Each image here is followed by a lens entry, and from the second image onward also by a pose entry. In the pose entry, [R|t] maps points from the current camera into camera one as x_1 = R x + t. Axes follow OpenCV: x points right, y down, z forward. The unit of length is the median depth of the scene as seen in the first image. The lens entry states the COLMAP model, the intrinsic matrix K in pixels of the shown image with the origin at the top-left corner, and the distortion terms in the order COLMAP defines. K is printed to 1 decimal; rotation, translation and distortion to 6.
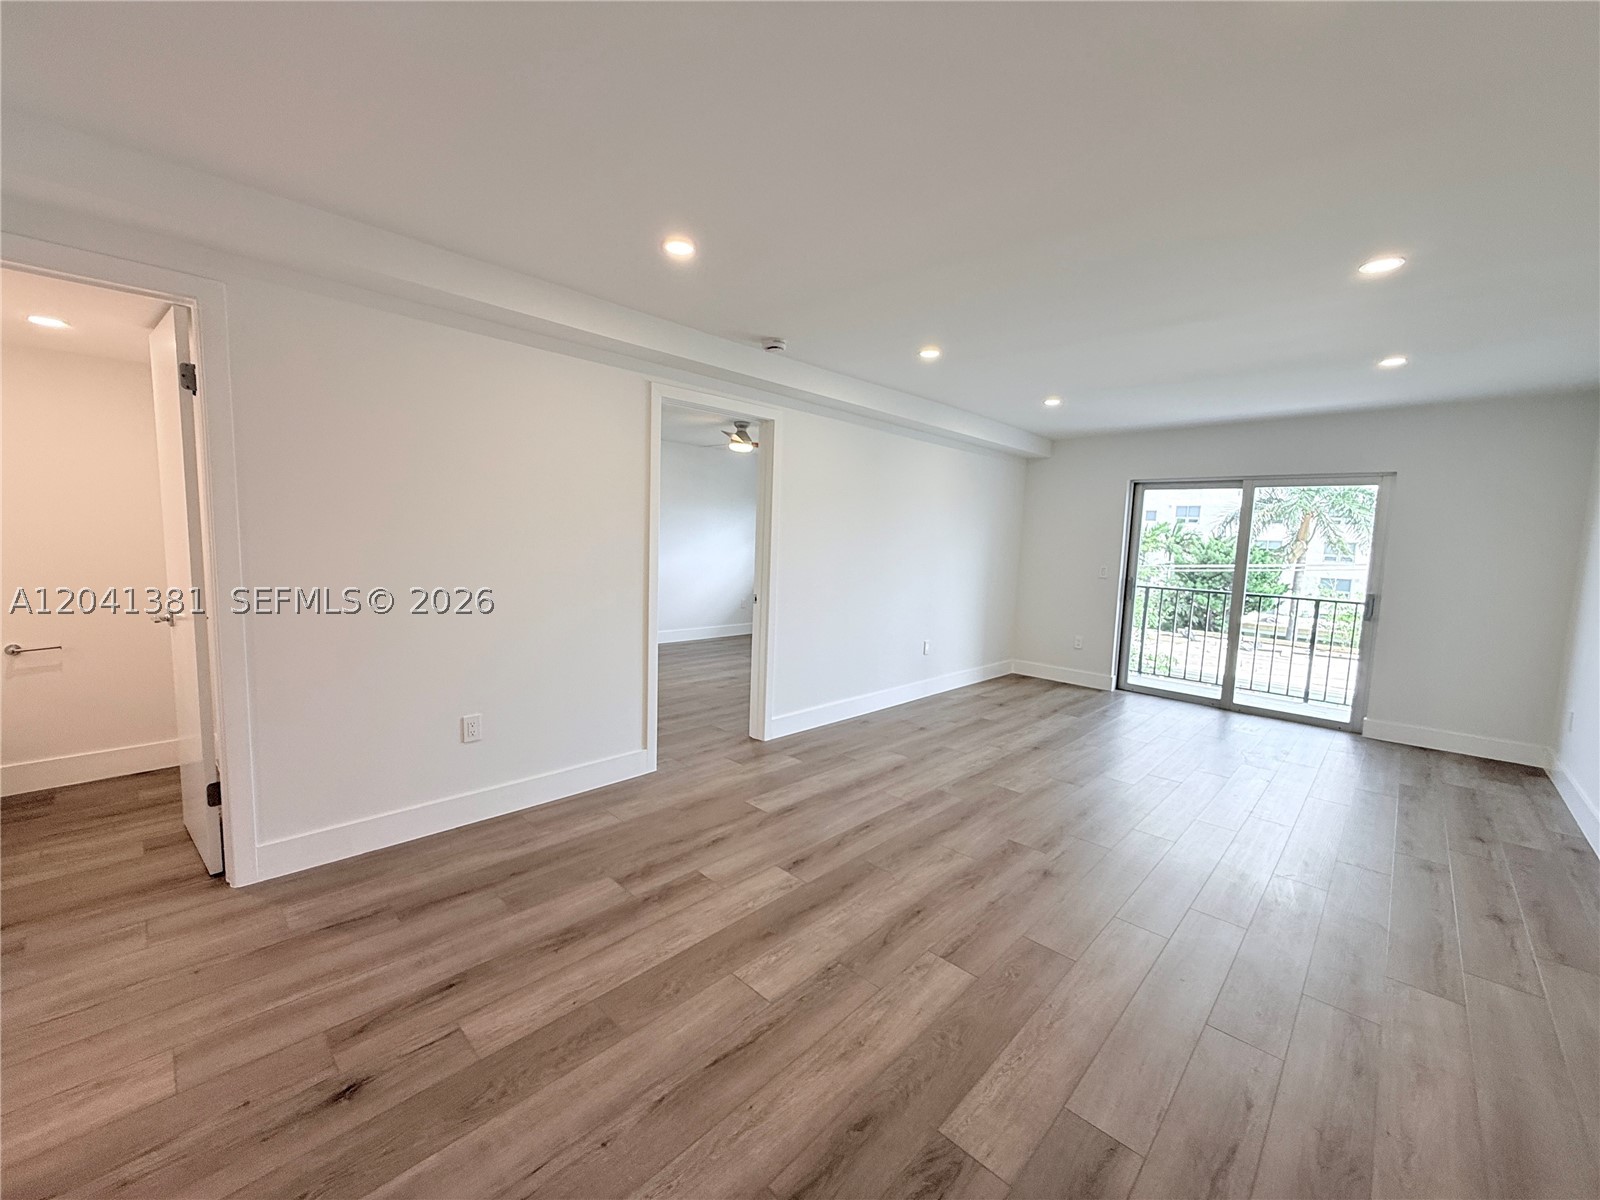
lens RADIAL K [[641.9, 0, 795.4], [0, 641.9, 597.4], [0, 0, 1]] dist [-0.002145, 0.001231]
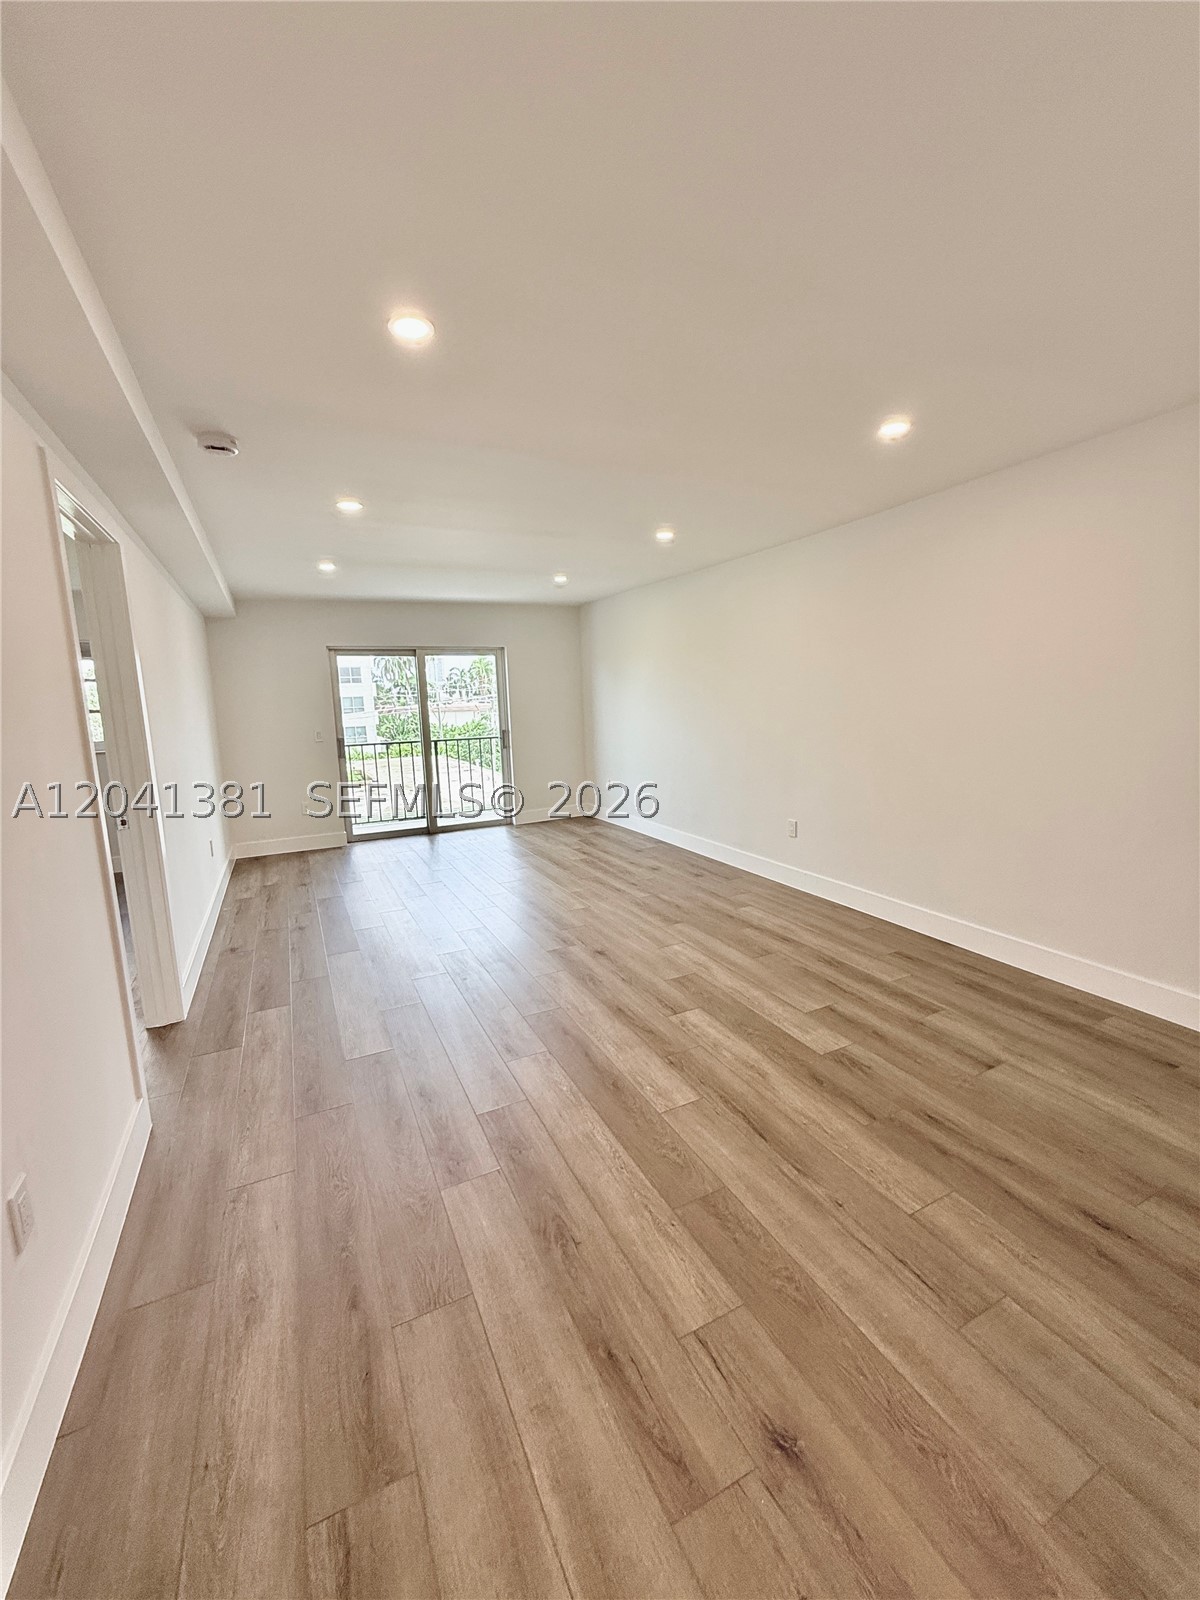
lens RADIAL K [[641.9, 0, 602.9], [0, 641.9, 795.3], [0, 0, 1]] dist [-0.002145, 0.001231]
pose [[0.332868, -0.186780, 0.924290, -0.688083], [0.136884, 0.979375, 0.148615, -0.075832], [-0.932985, 0.077051, 0.351570, 0.445996]]
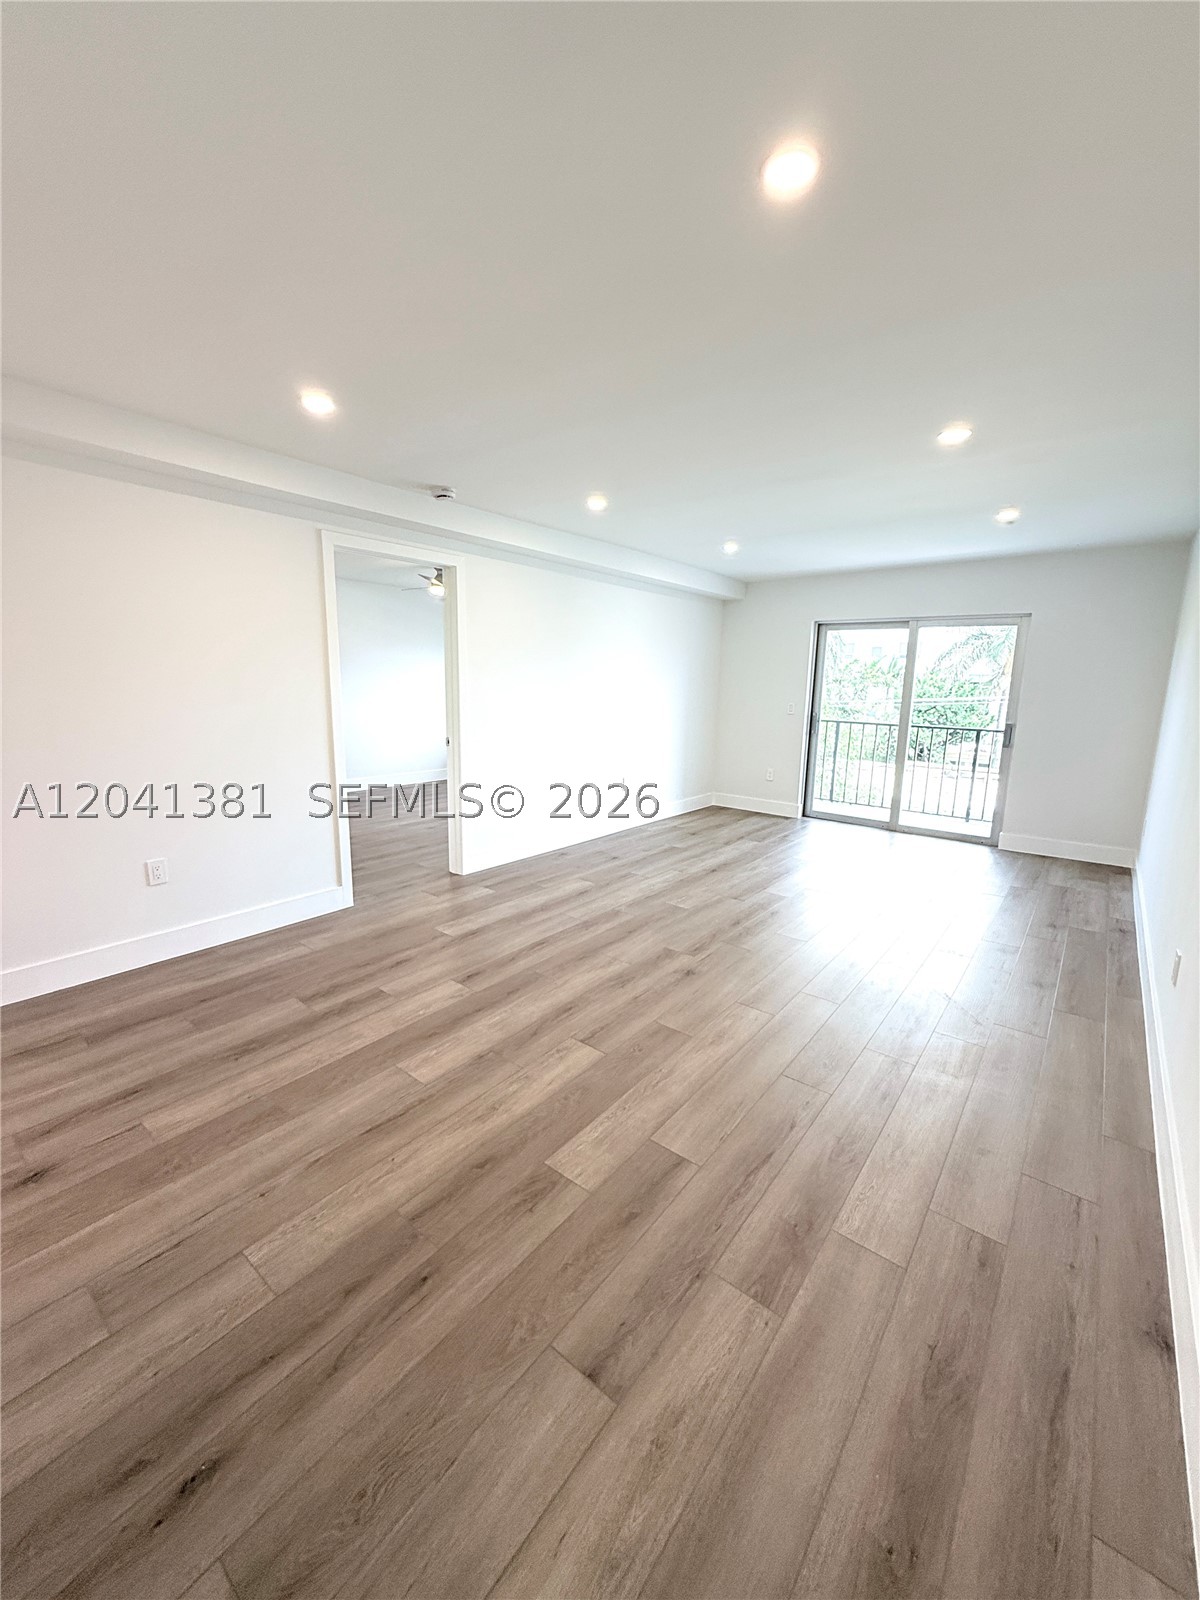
lens RADIAL K [[641.9, 0, 602.9], [0, 641.9, 795.3], [0, 0, 1]] dist [-0.002145, 0.001231]
pose [[0.994929, -0.033062, 0.094993, 0.120912], [0.024554, 0.995695, 0.089377, 0.003088], [-0.097539, -0.086592, 0.991458, -0.097023]]
